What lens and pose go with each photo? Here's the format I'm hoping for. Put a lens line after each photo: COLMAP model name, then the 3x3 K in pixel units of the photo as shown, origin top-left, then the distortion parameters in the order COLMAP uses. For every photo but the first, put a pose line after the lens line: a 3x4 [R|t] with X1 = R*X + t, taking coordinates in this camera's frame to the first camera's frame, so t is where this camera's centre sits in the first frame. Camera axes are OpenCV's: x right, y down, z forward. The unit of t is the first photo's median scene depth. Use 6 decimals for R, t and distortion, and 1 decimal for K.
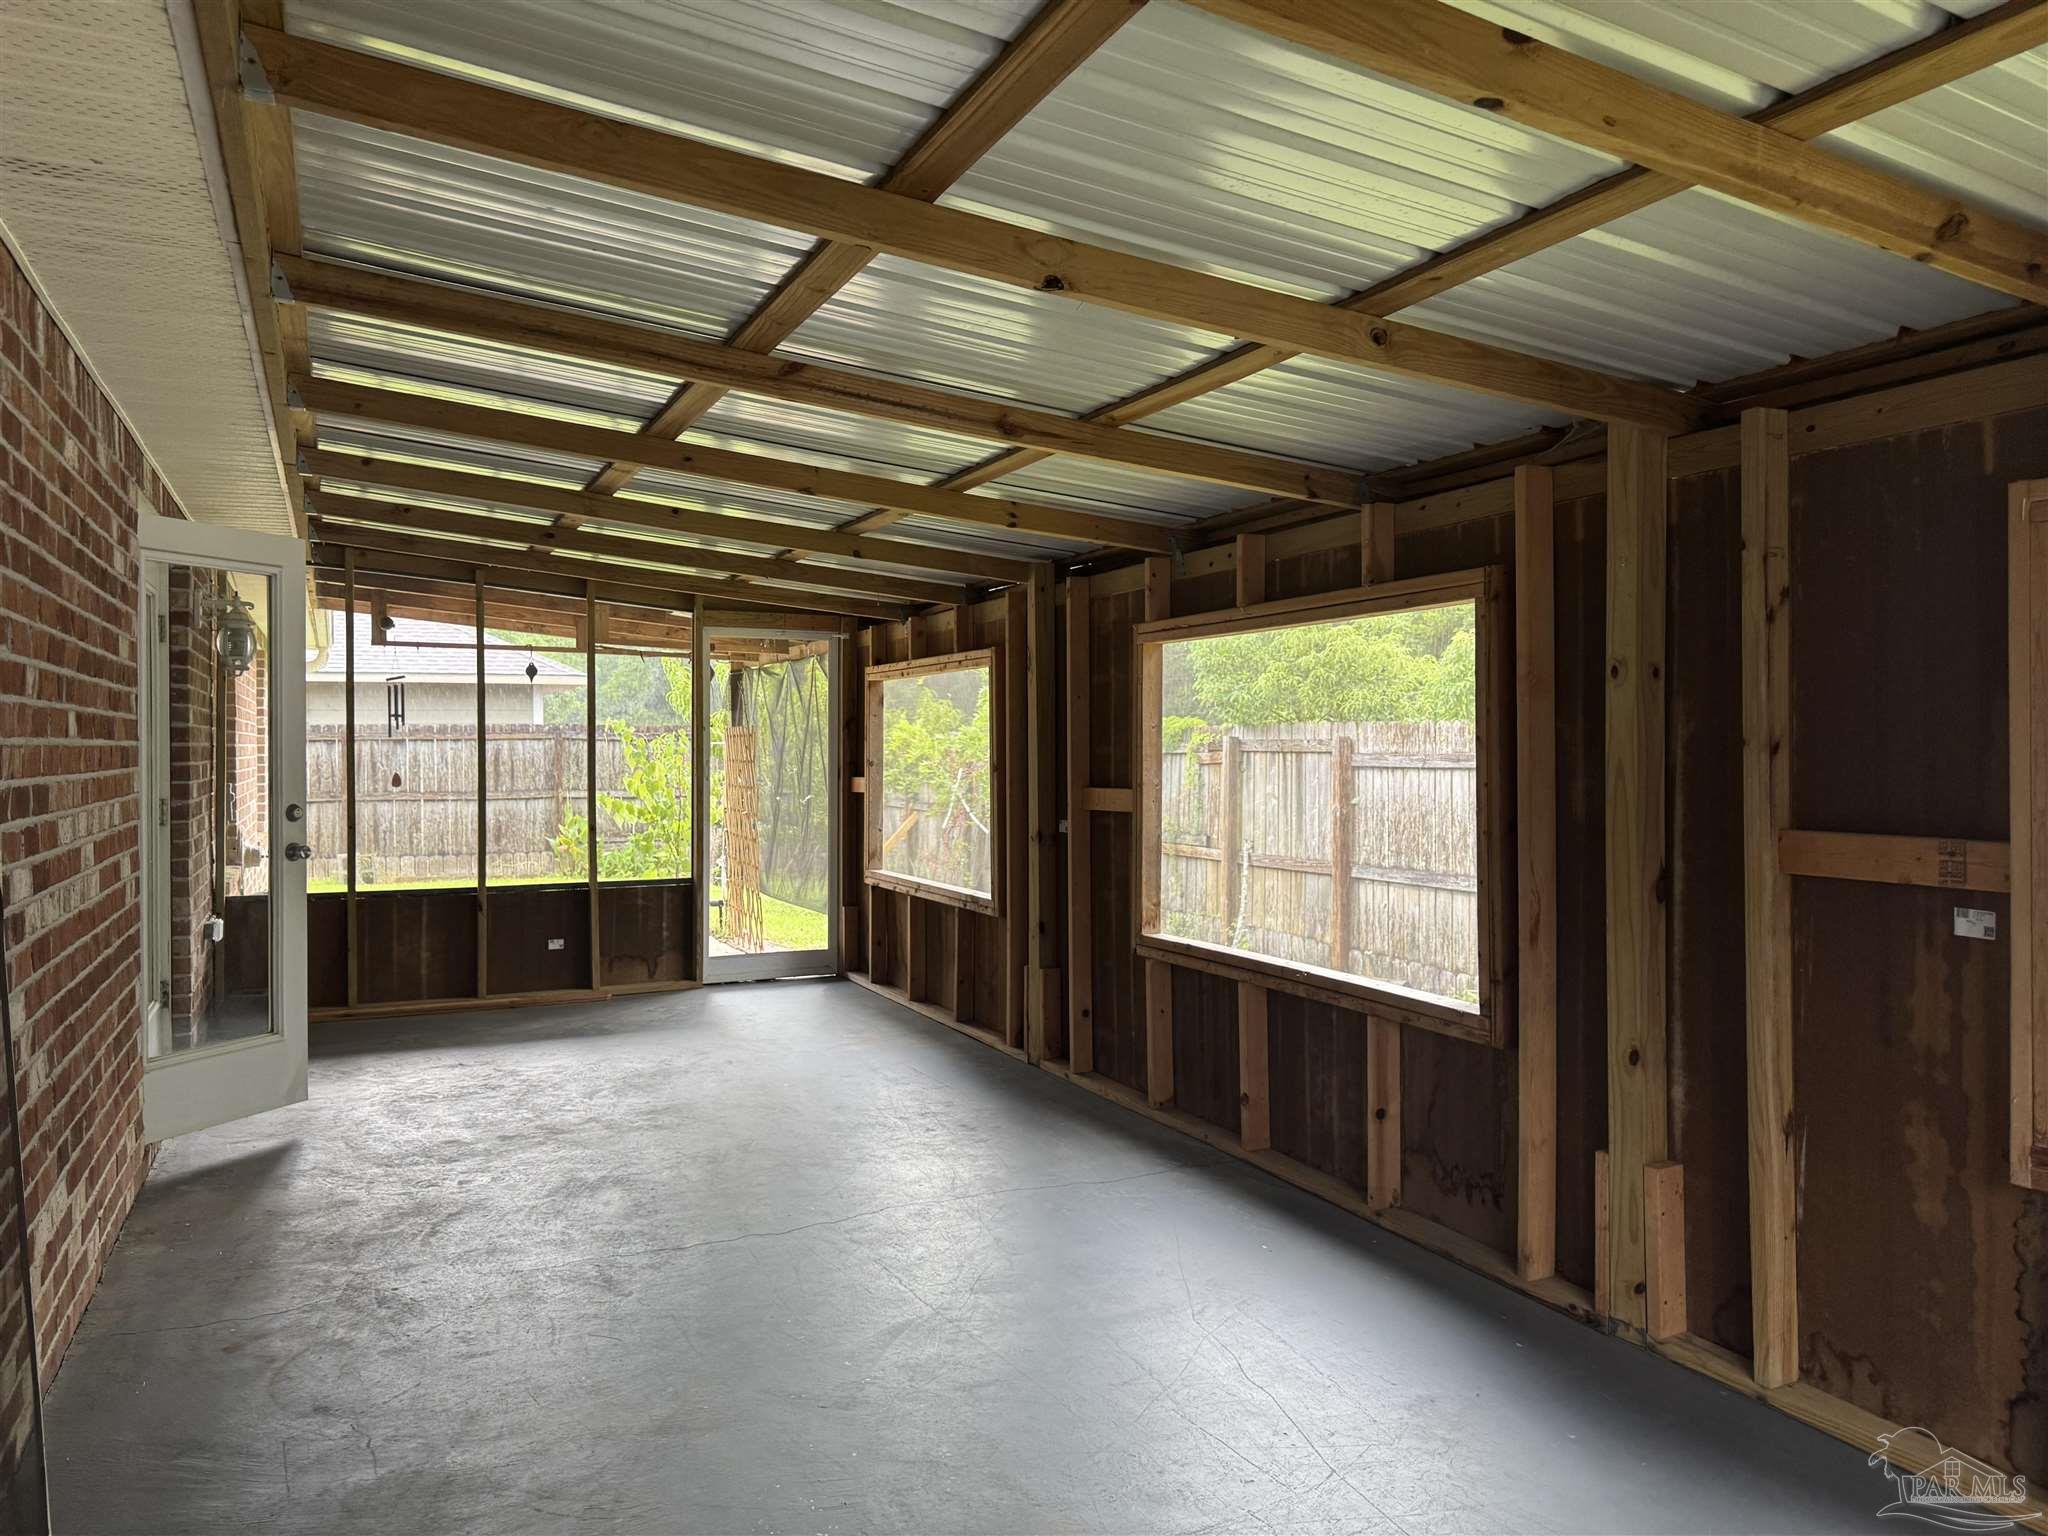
lens RADIAL K [[1463.3, 0, 1028.8], [0, 1463.3, 751.7], [0, 0, 1]] dist [0.058517, -0.062945]
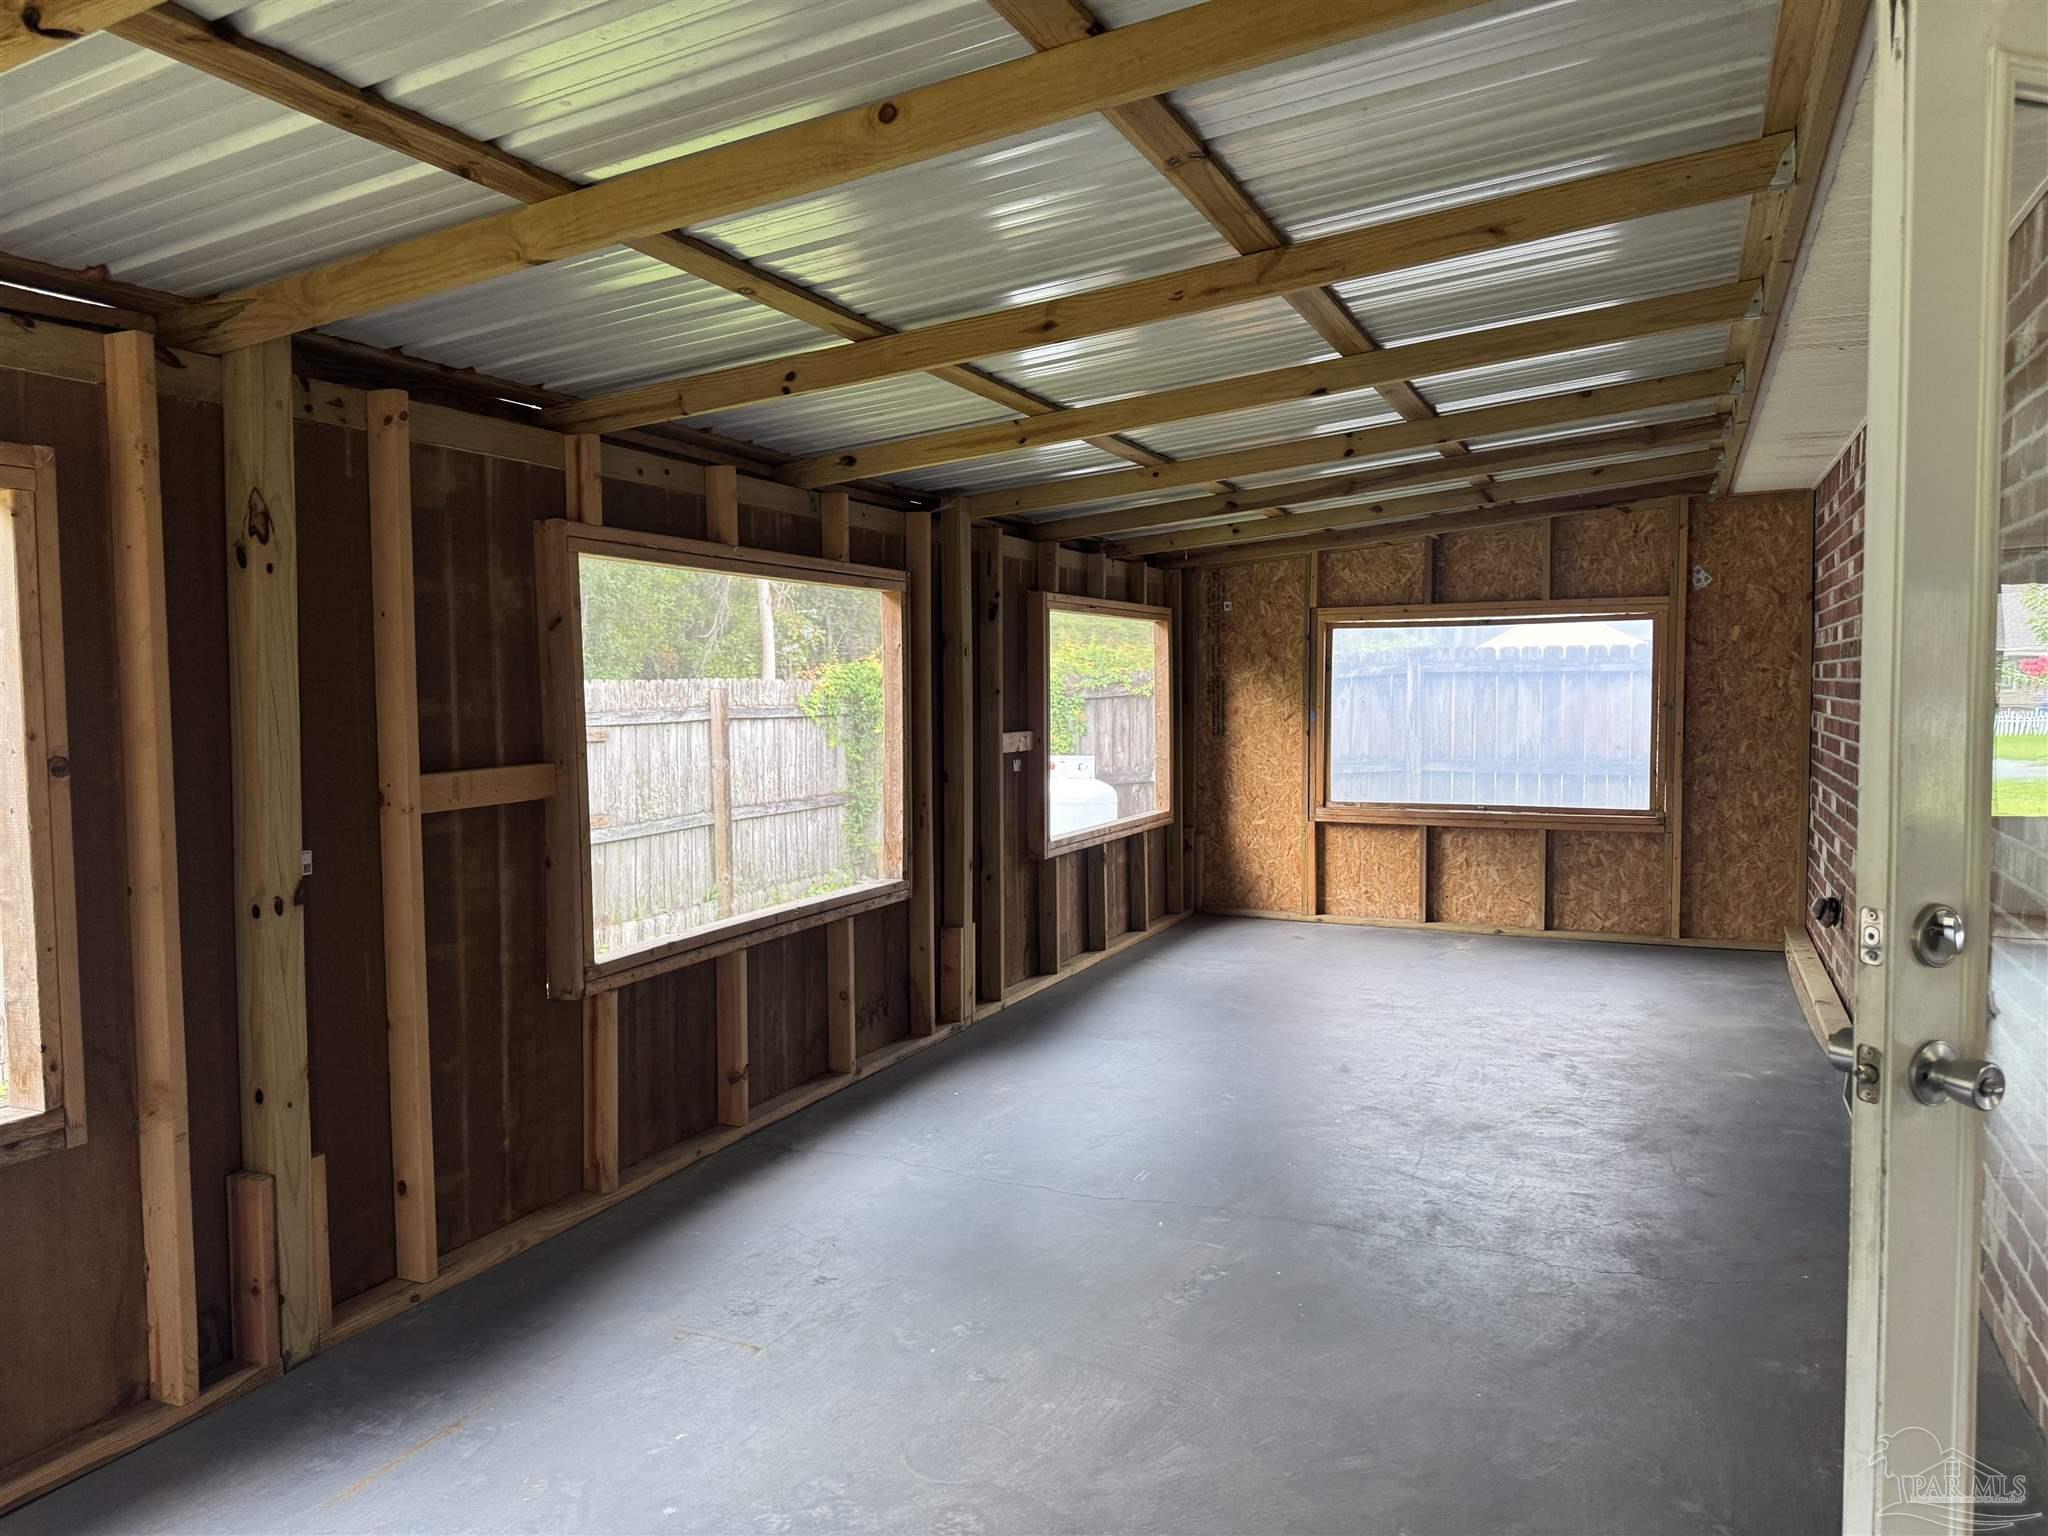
lens RADIAL K [[1463.3, 0, 1027.7], [0, 1463.3, 777.5], [0, 0, 1]] dist [0.058517, -0.062945]
pose [[-0.657994, -0.038266, 0.752050, -0.673098], [0.019392, 0.997516, 0.067722, -0.012045], [-0.752773, 0.059145, -0.655618, 1.469074]]
